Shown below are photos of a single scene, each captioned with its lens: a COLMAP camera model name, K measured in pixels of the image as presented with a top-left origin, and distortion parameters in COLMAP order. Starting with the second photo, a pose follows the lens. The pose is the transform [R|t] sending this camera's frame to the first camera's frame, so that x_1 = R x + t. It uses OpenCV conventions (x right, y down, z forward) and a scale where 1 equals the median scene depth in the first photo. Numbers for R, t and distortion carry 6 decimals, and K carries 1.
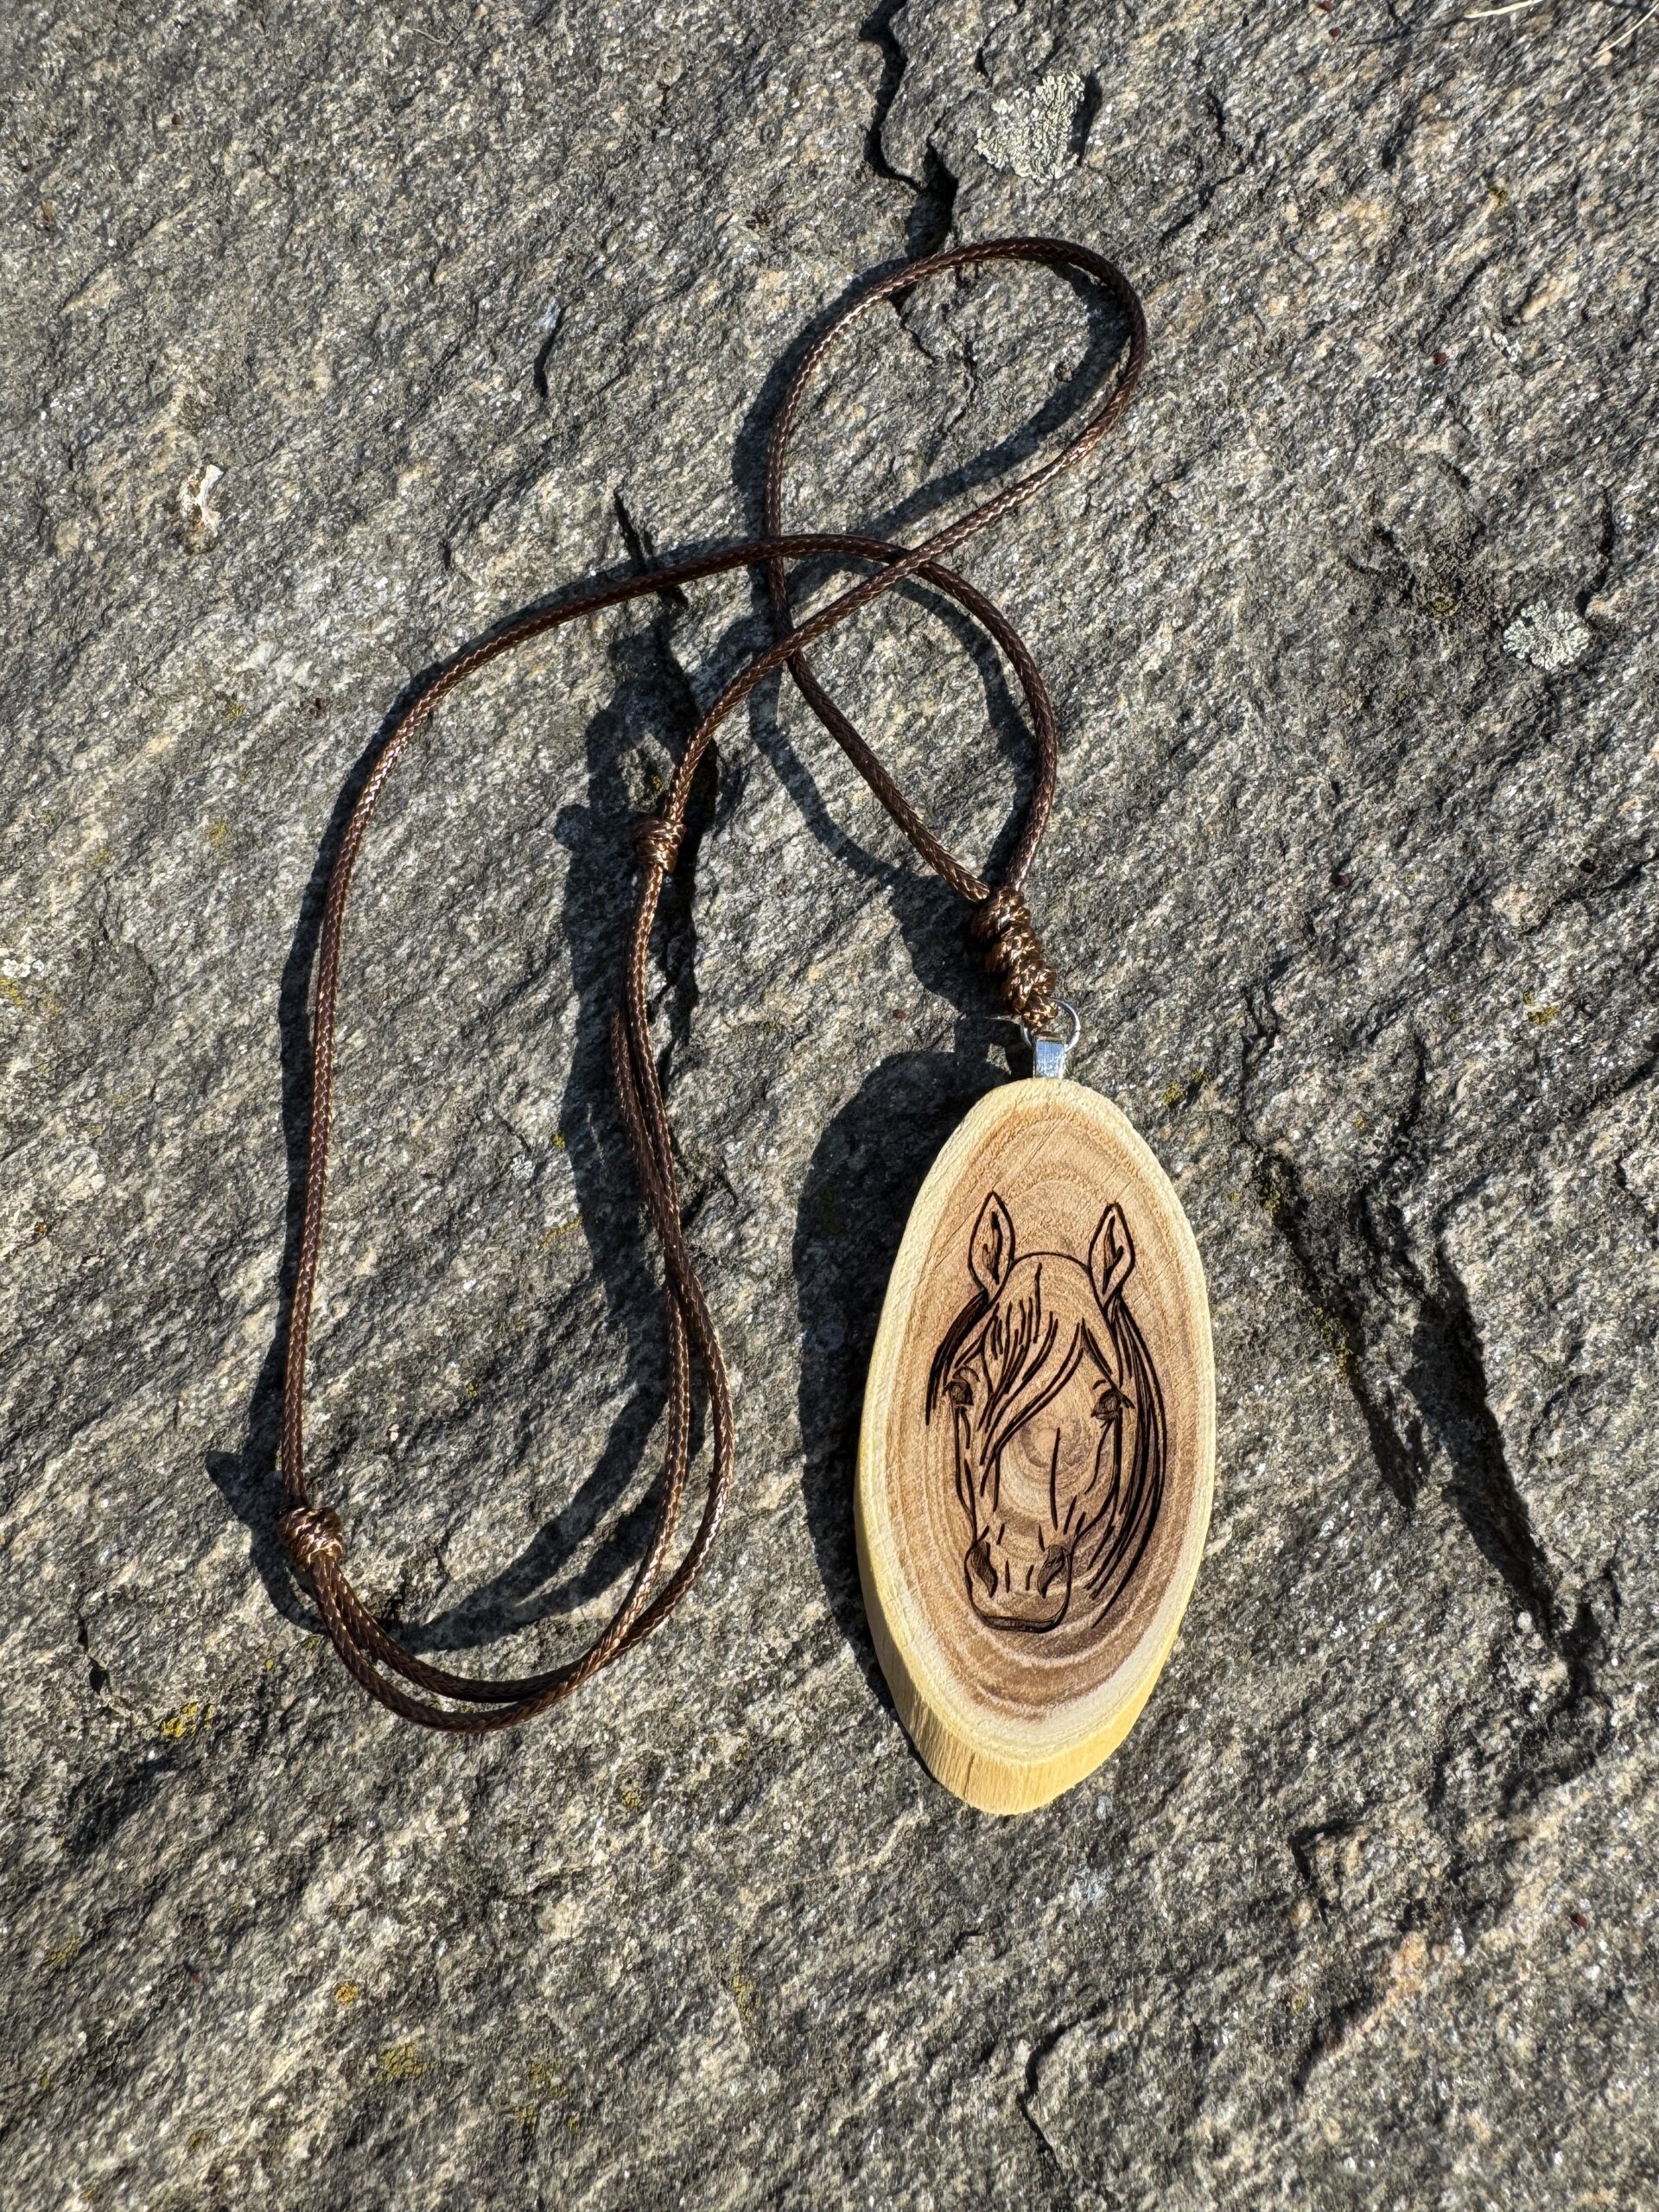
lens RADIAL K [[1589.6, 0, 831.4], [0, 1589.6, 1004.2], [0, 0, 1]] dist [-0.007075, 0.004537]
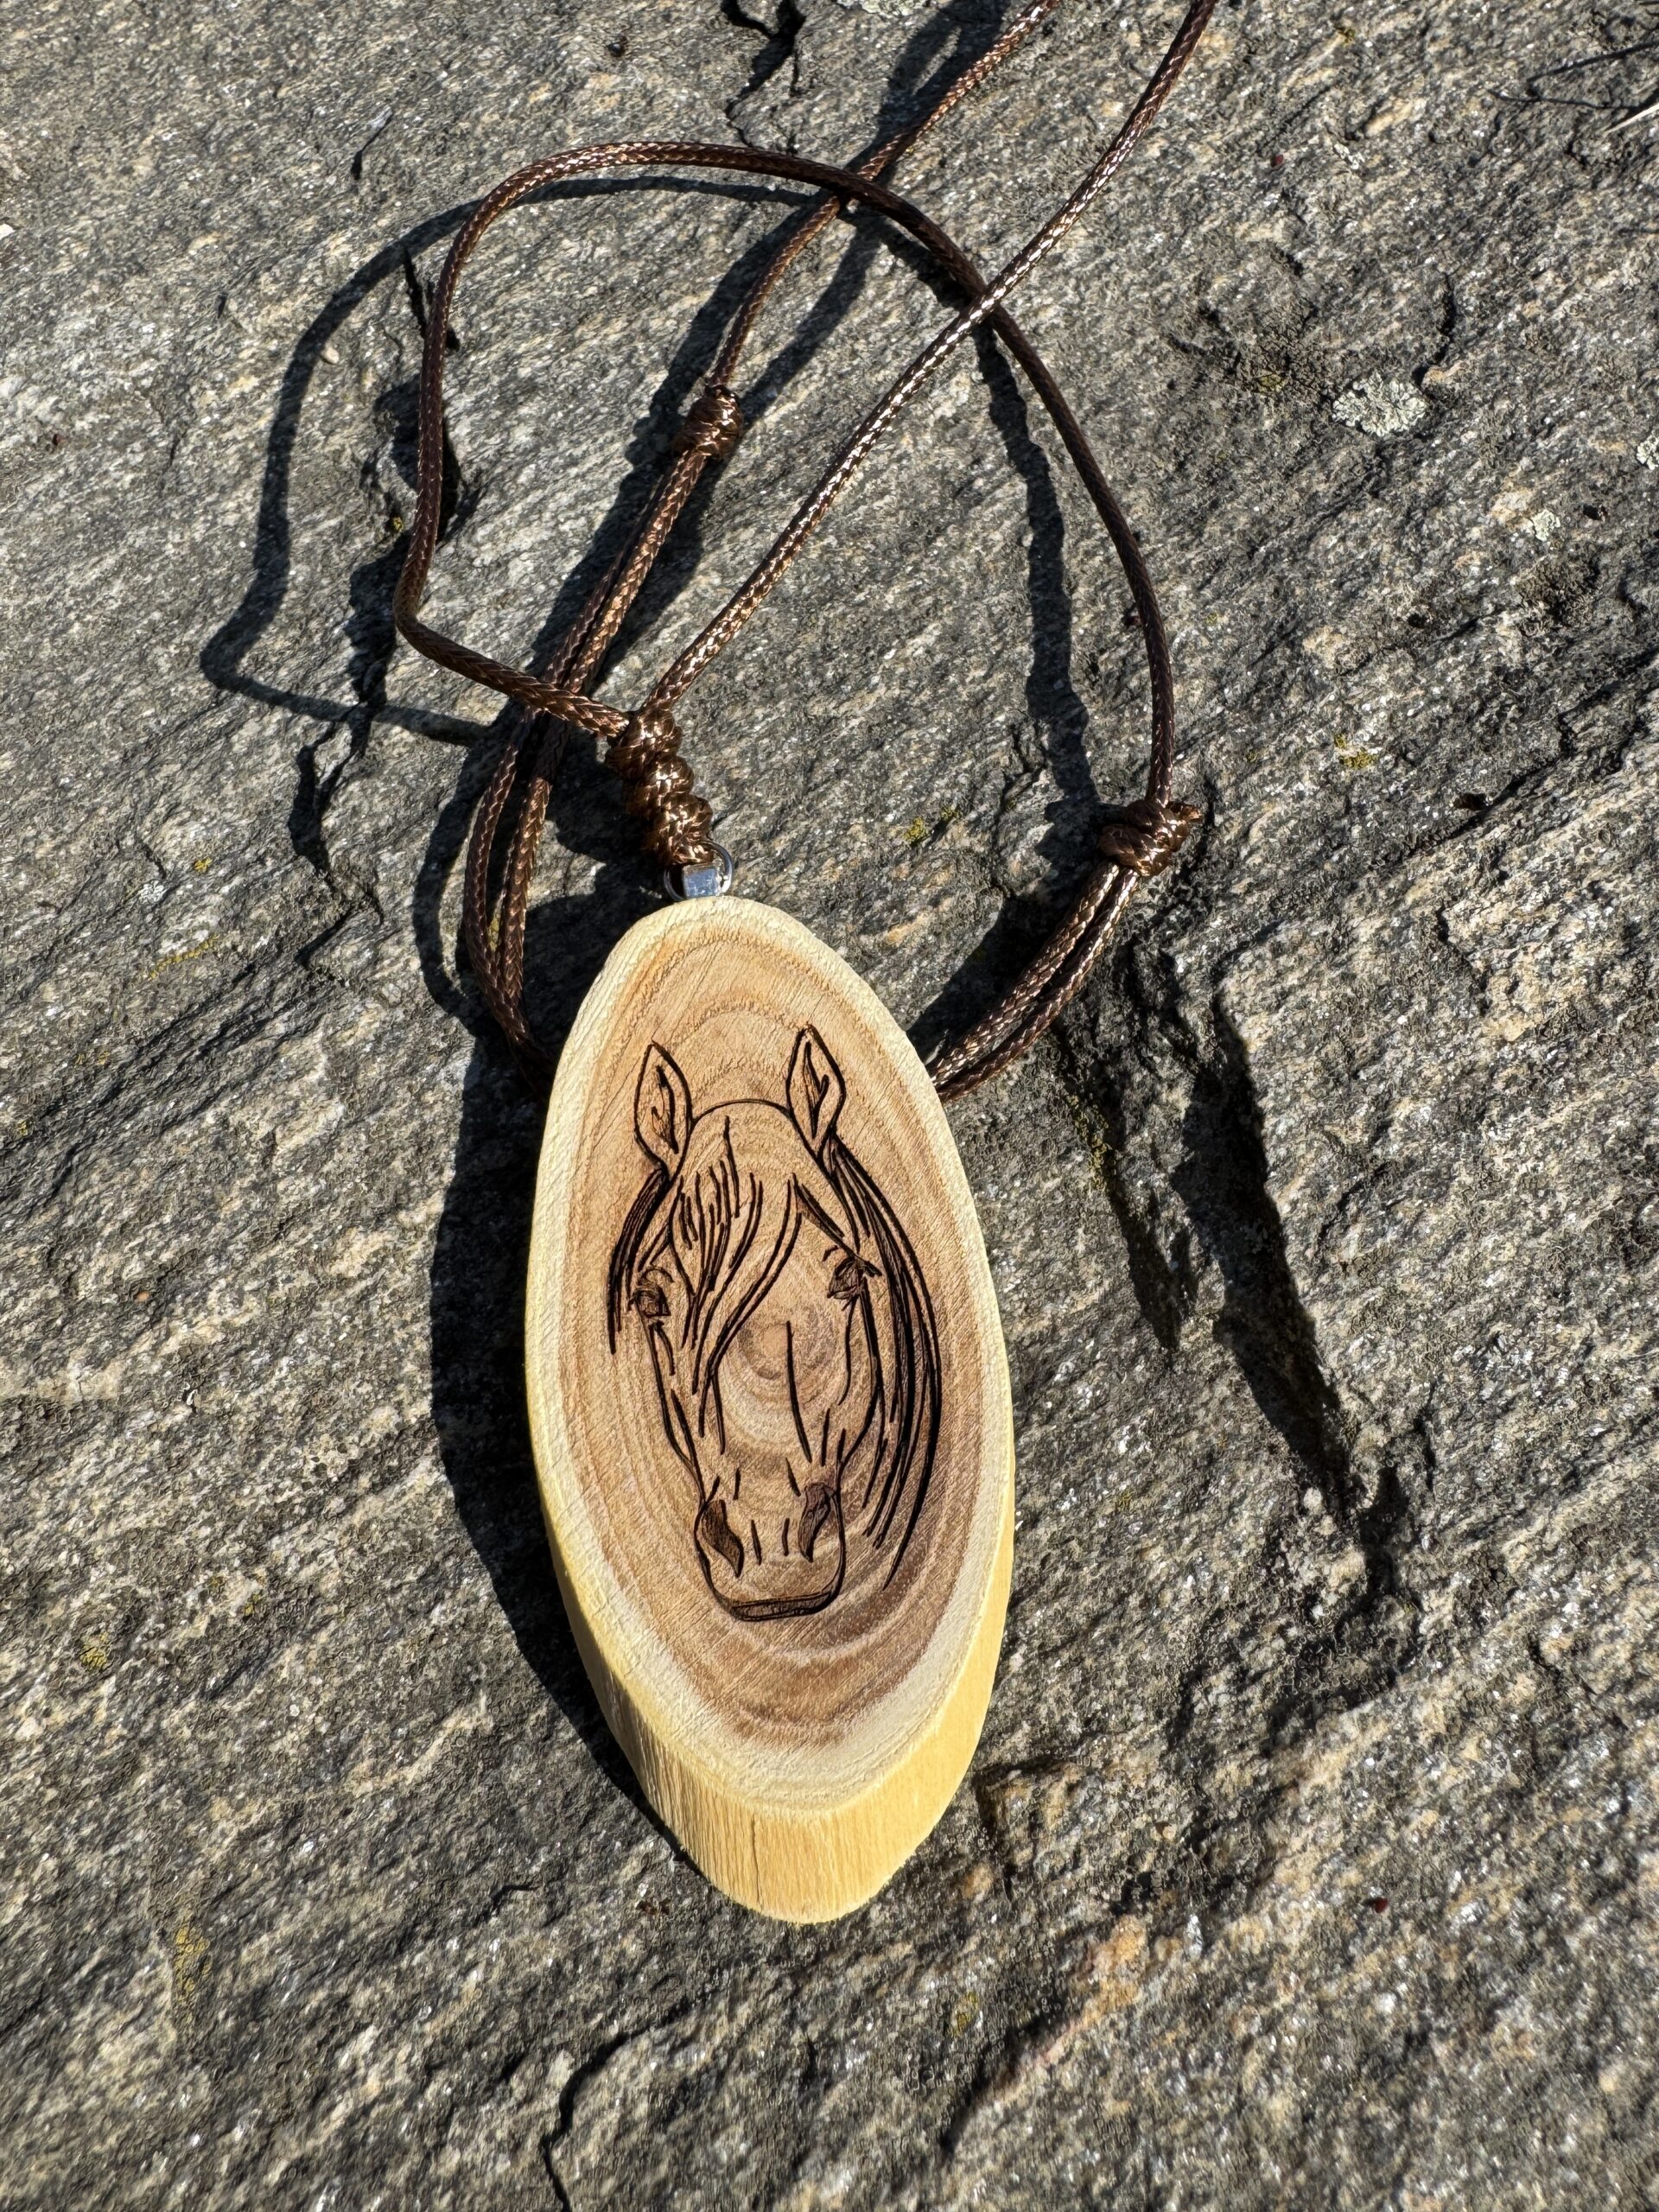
lens RADIAL K [[1589.6, 0, 834.3], [0, 1589.6, 1016.8], [0, 0, 1]] dist [-0.007075, 0.004537]
pose [[0.995320, 0.095674, -0.013560, 0.196524], [-0.096203, 0.967952, -0.231978, 0.354394], [-0.009069, 0.232197, 0.972627, 0.218336]]
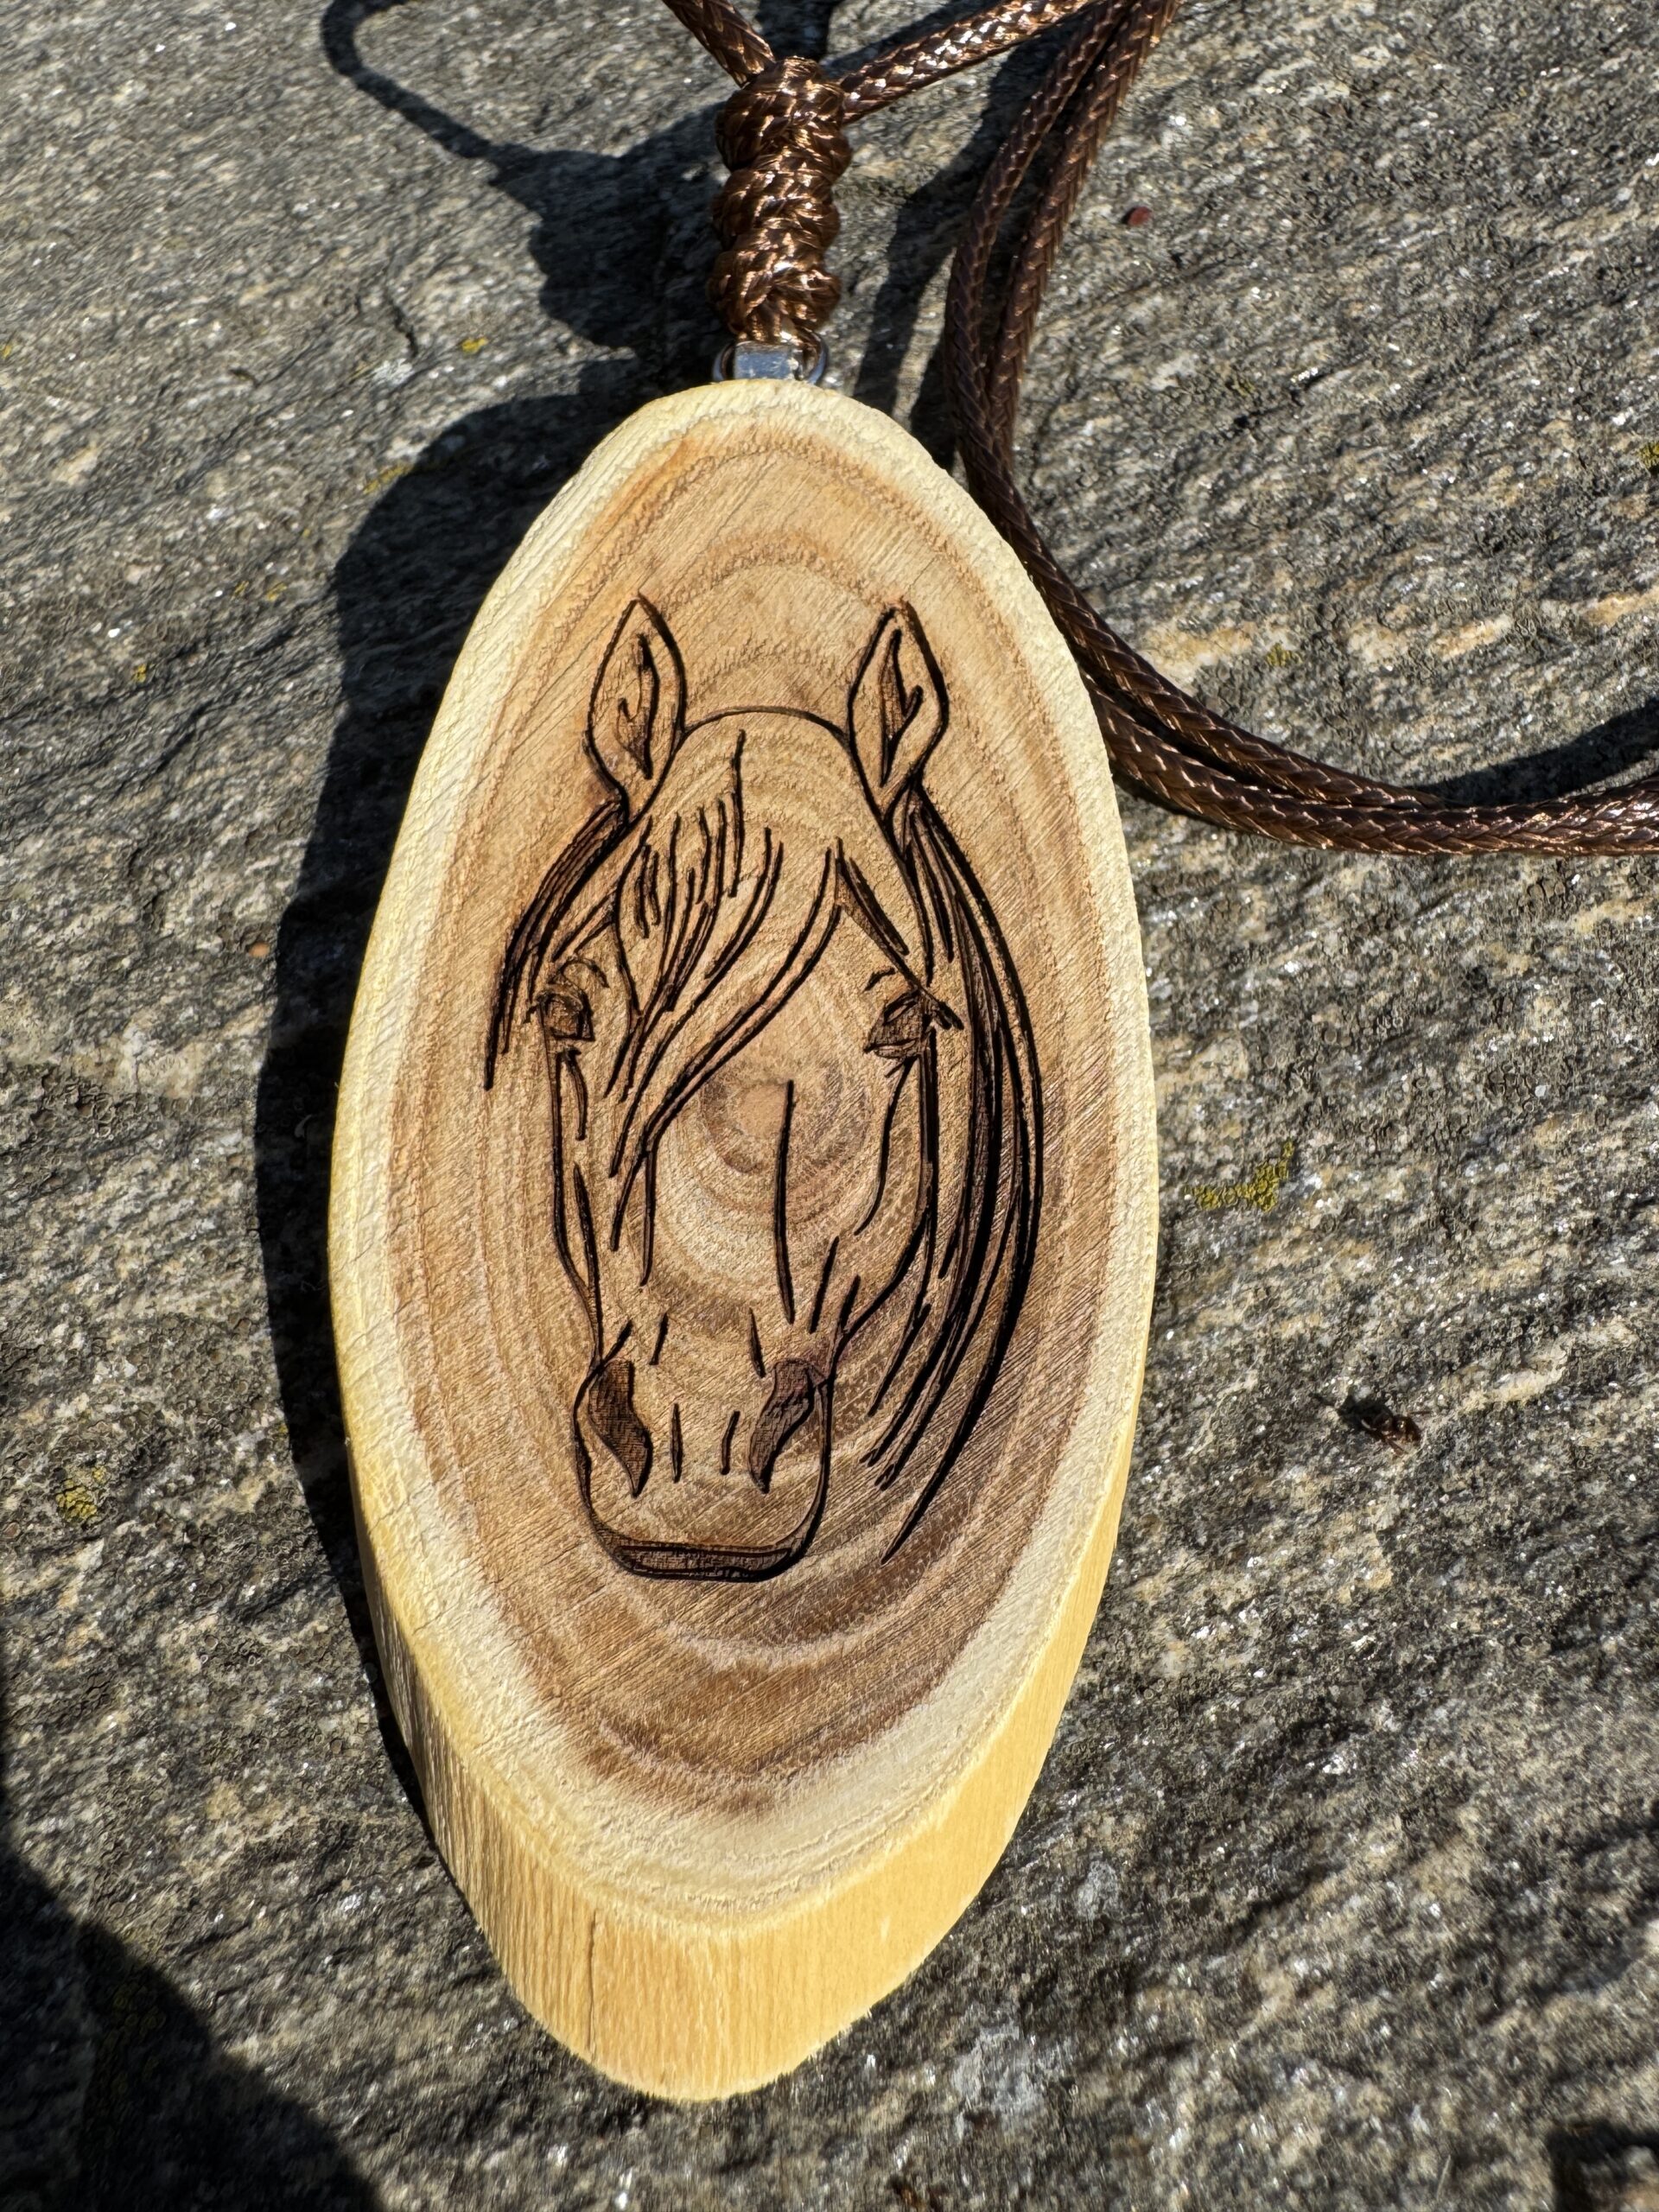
lens RADIAL K [[1589.6, 0, 830.5], [0, 1589.6, 1018.0], [0, 0, 1]] dist [-0.007075, 0.004537]
pose [[0.946512, 0.302694, -0.111761, 0.084049], [-0.316446, 0.938492, -0.138186, 0.369976], [0.063059, 0.166162, 0.984080, 0.553738]]
